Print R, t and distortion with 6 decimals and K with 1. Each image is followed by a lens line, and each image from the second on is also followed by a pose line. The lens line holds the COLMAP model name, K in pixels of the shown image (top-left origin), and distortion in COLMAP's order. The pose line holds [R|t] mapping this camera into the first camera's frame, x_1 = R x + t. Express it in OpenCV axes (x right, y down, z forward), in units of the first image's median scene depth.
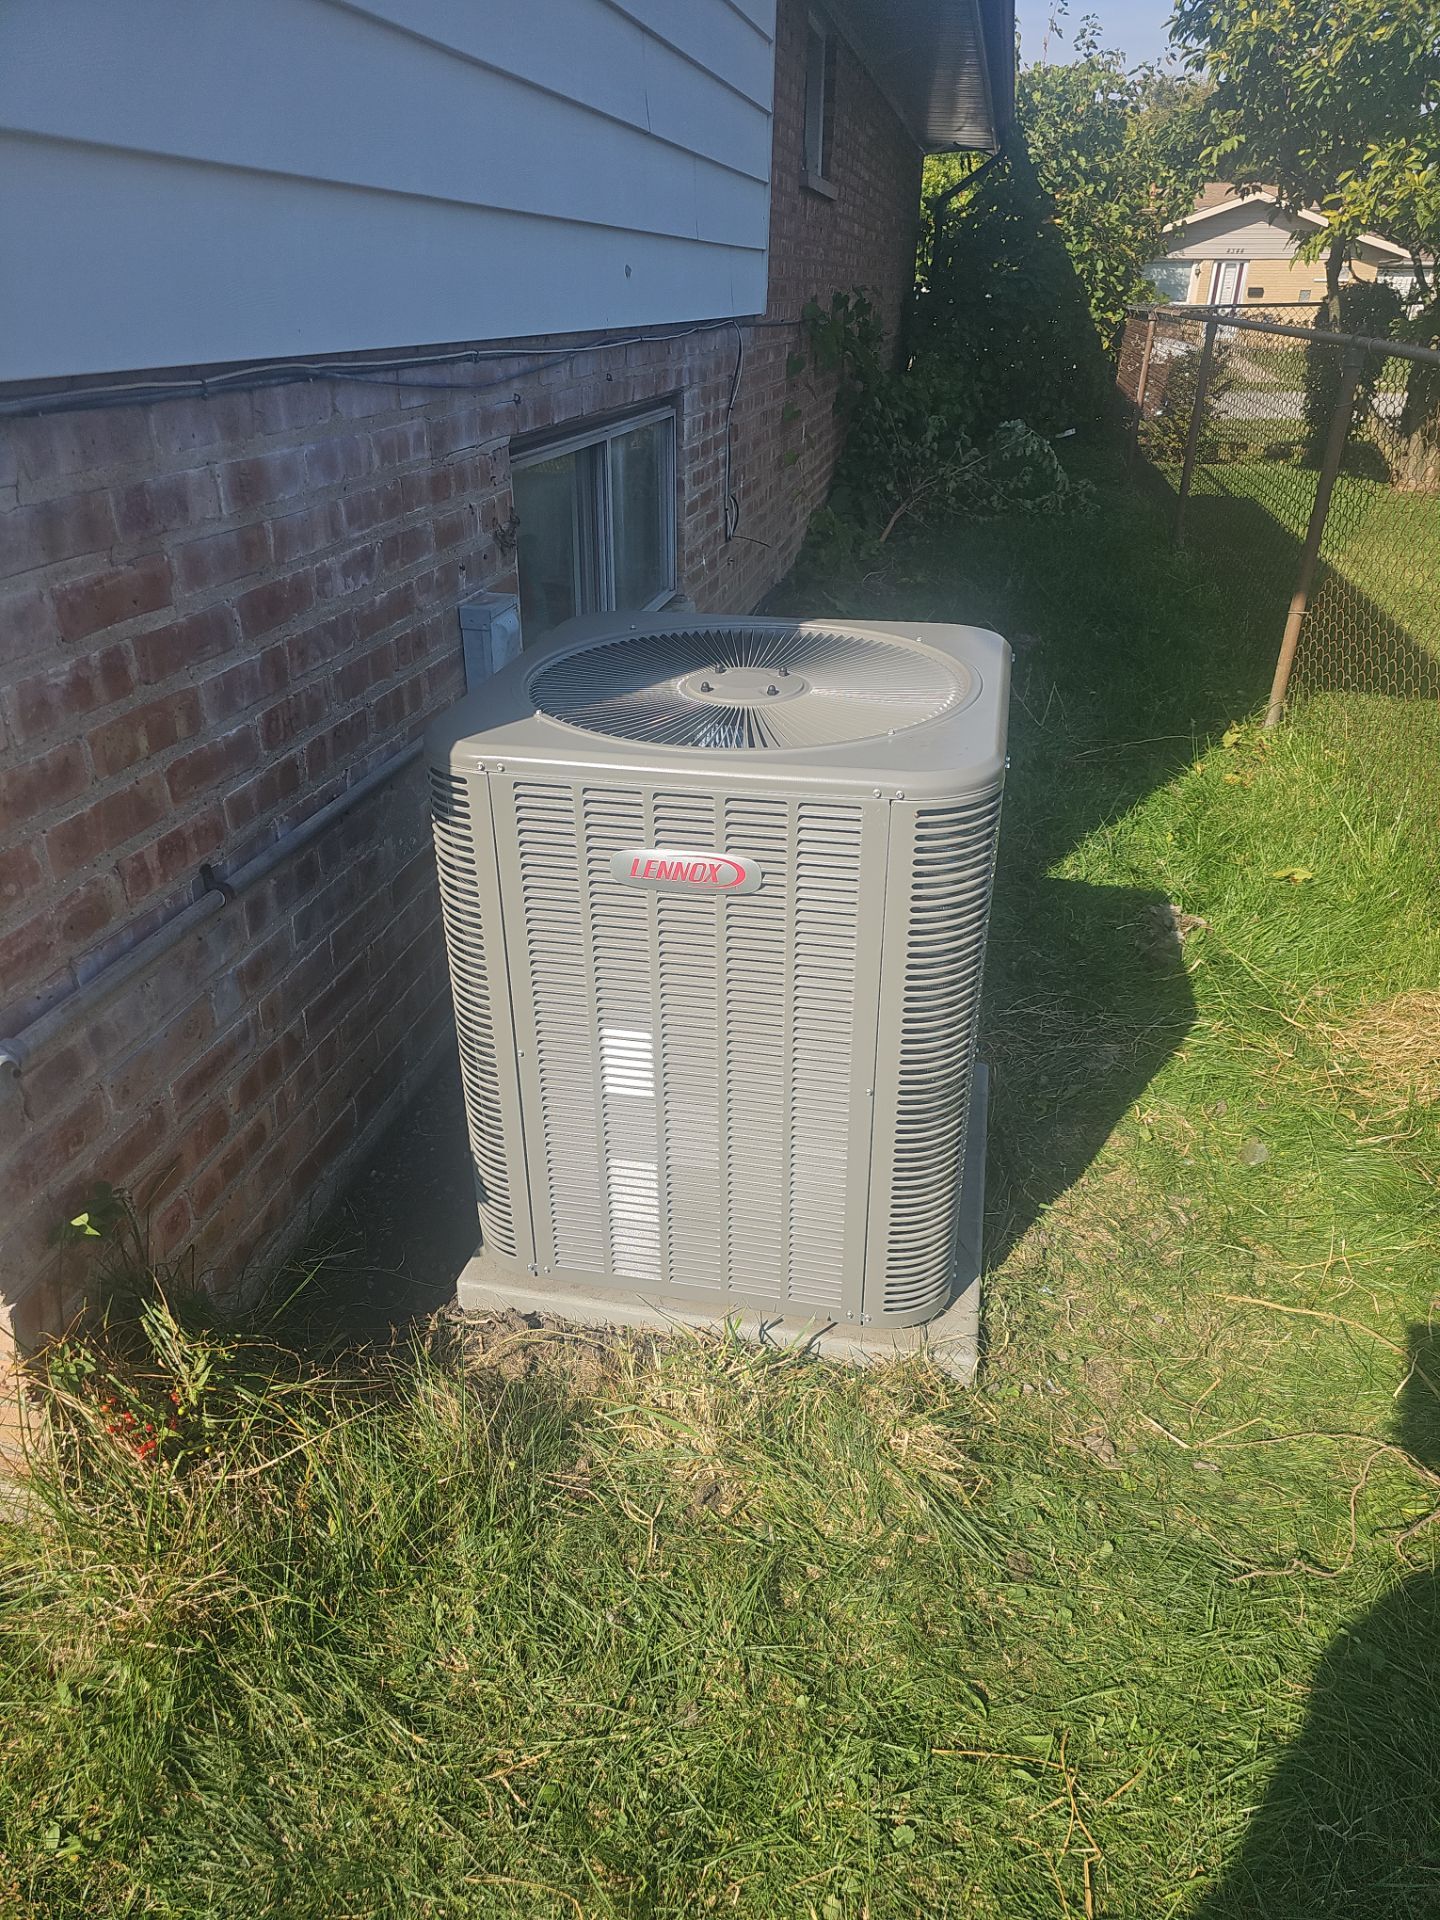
lens RADIAL K [[1292.7, 0, 717.3], [0, 1292.7, 958.5], [0, 0, 1]] dist [0.020506, -0.035731]
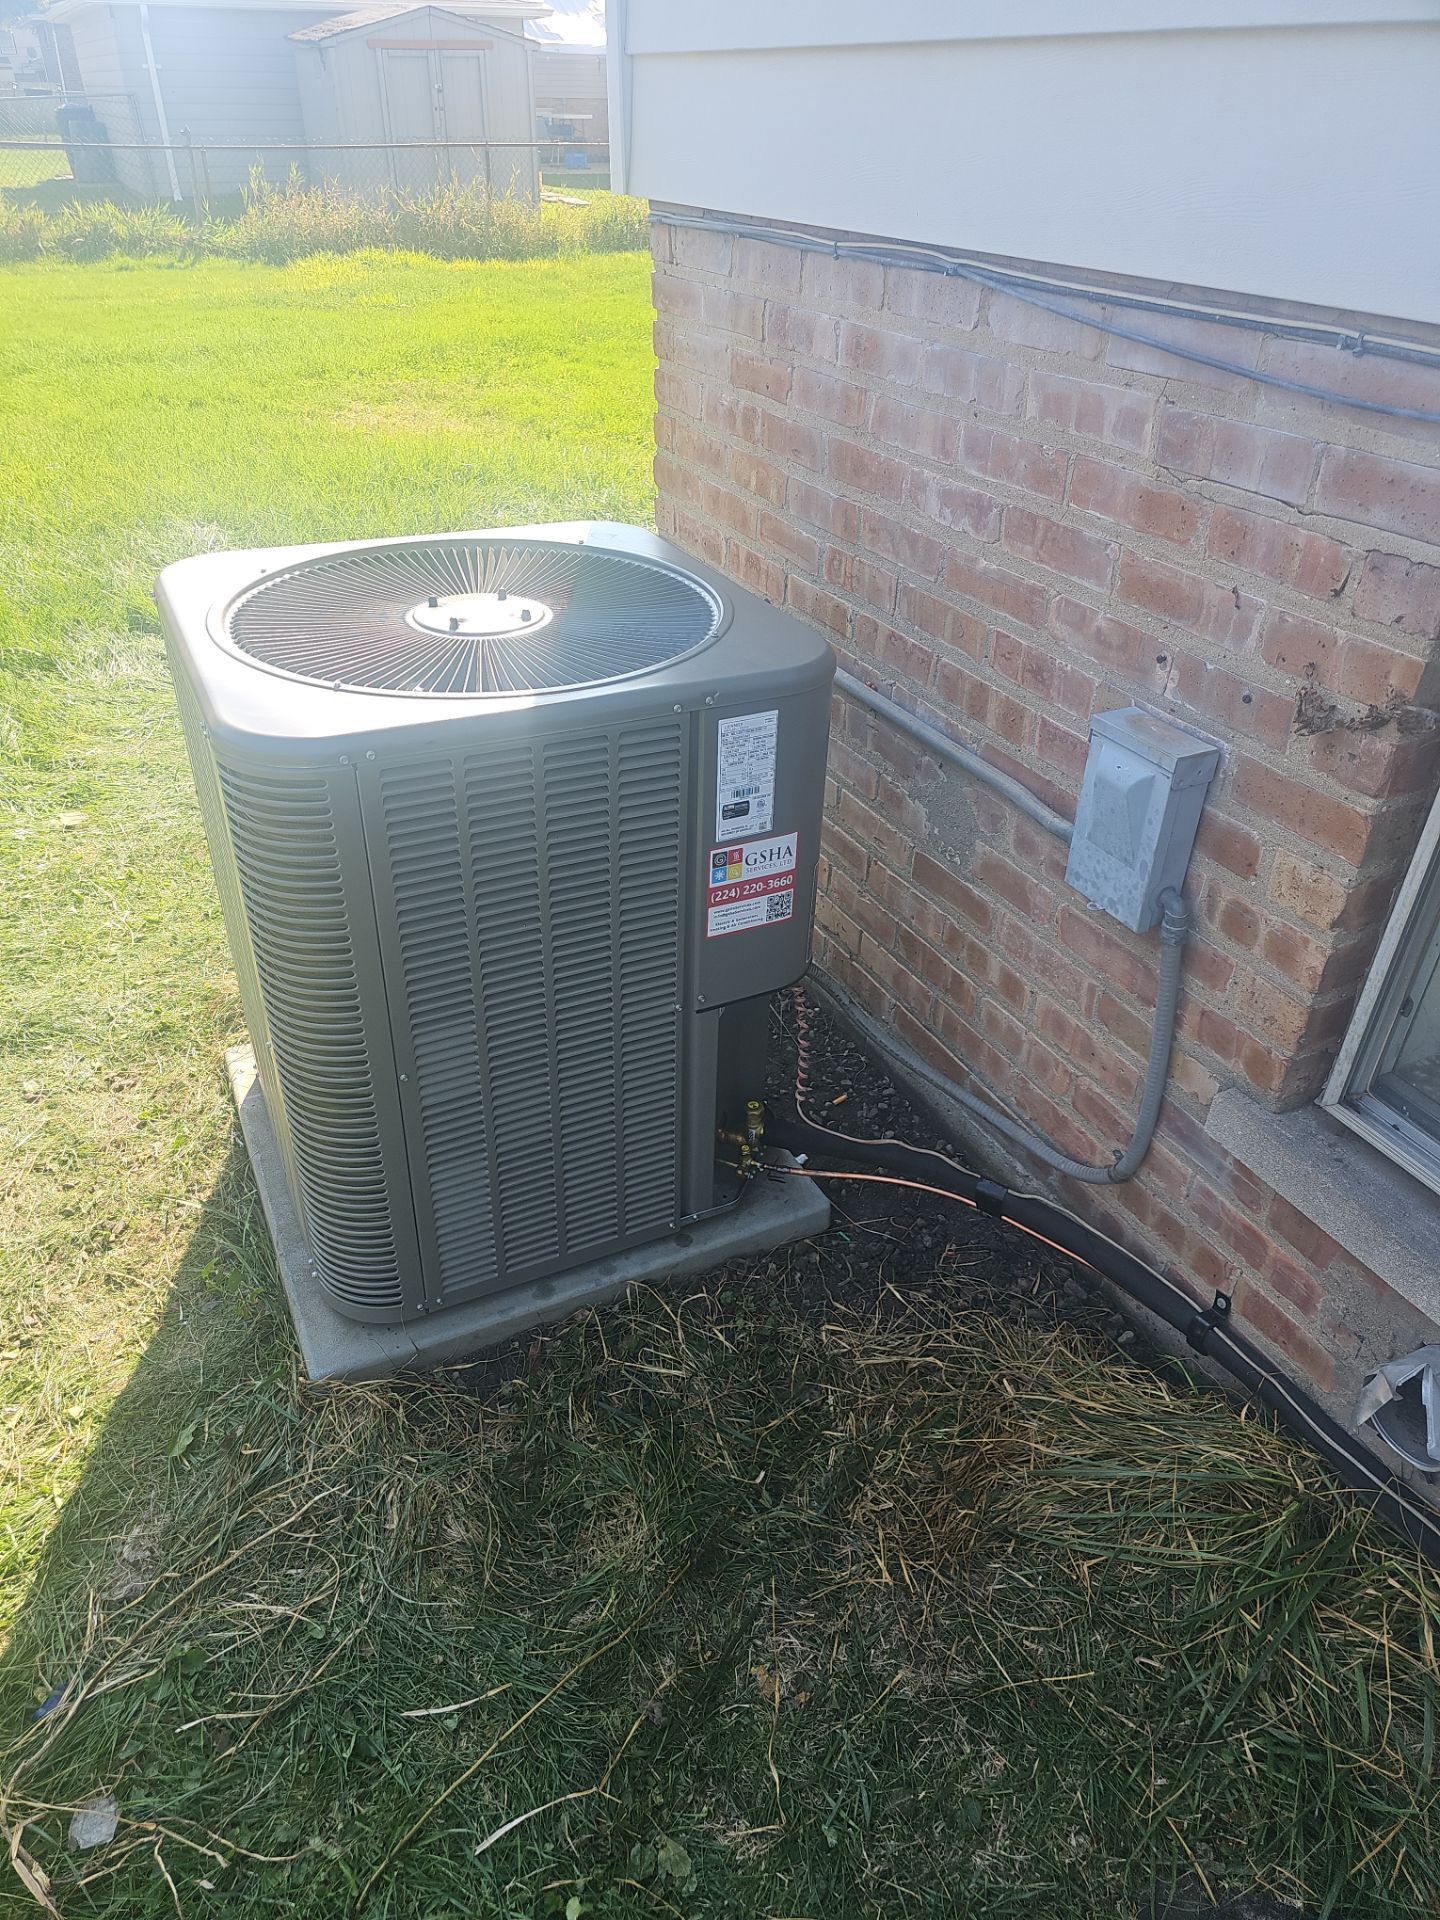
lens RADIAL K [[1292.7, 0, 702.6], [0, 1292.7, 967.4], [0, 0, 1]] dist [0.020506, -0.035731]
pose [[-0.791687, 0.324410, -0.517677, 0.494928], [-0.296486, 0.536868, 0.789853, -0.930754], [0.534161, 0.778801, -0.328849, 1.730690]]
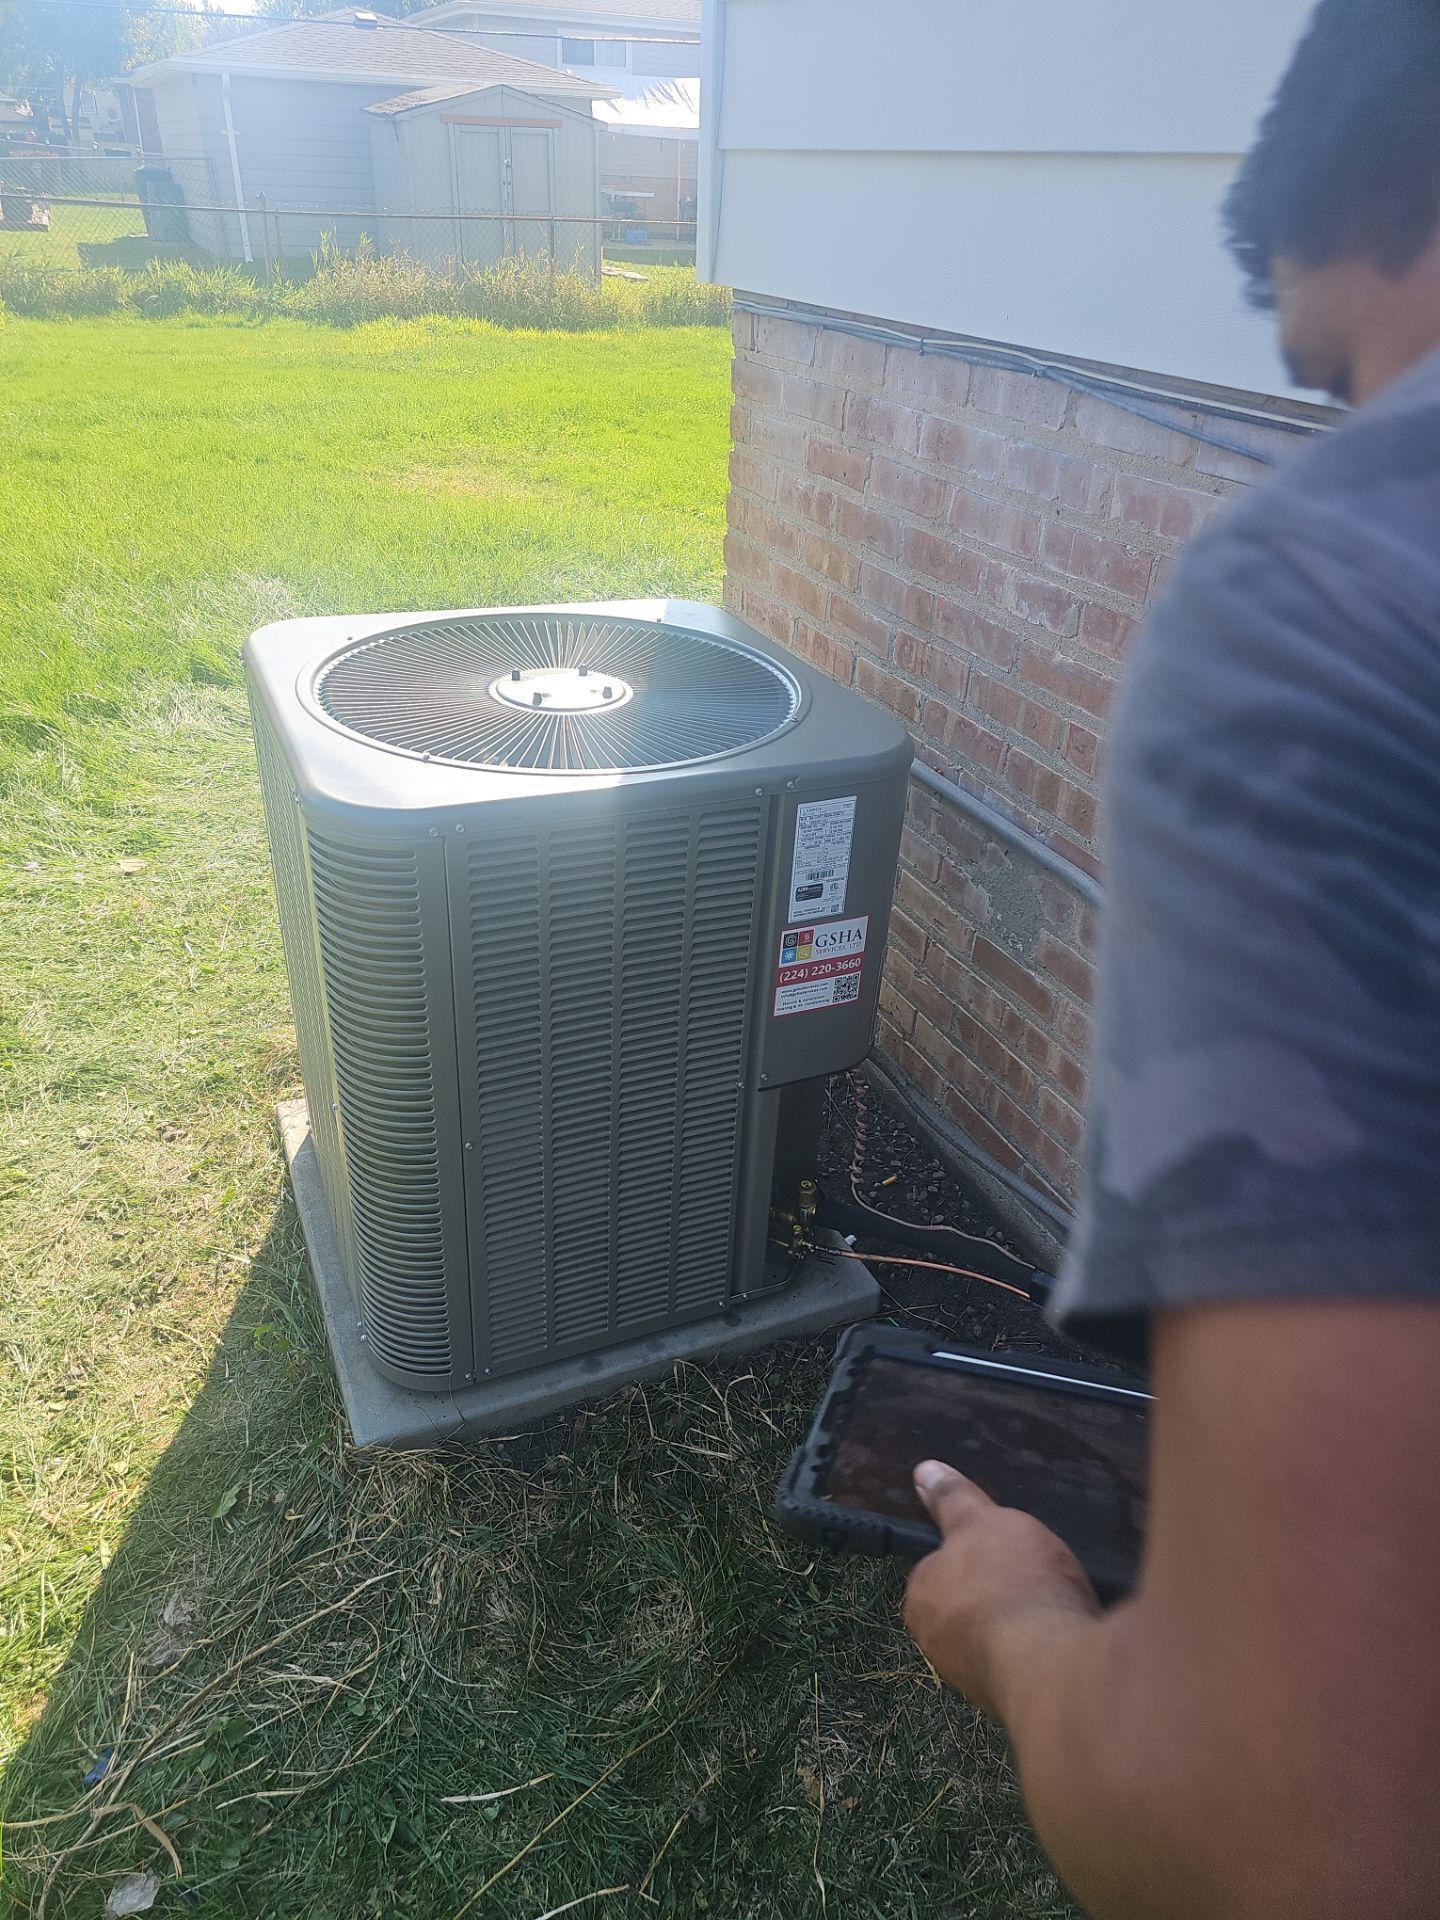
lens RADIAL K [[1292.7, 0, 707.0], [0, 1292.7, 976.7], [0, 0, 1]] dist [0.020506, -0.035731]
pose [[-0.811709, 0.270829, -0.517474, 0.517883], [-0.307479, 0.555128, 0.772846, -0.929509], [0.496573, 0.786438, -0.367328, 1.703654]]
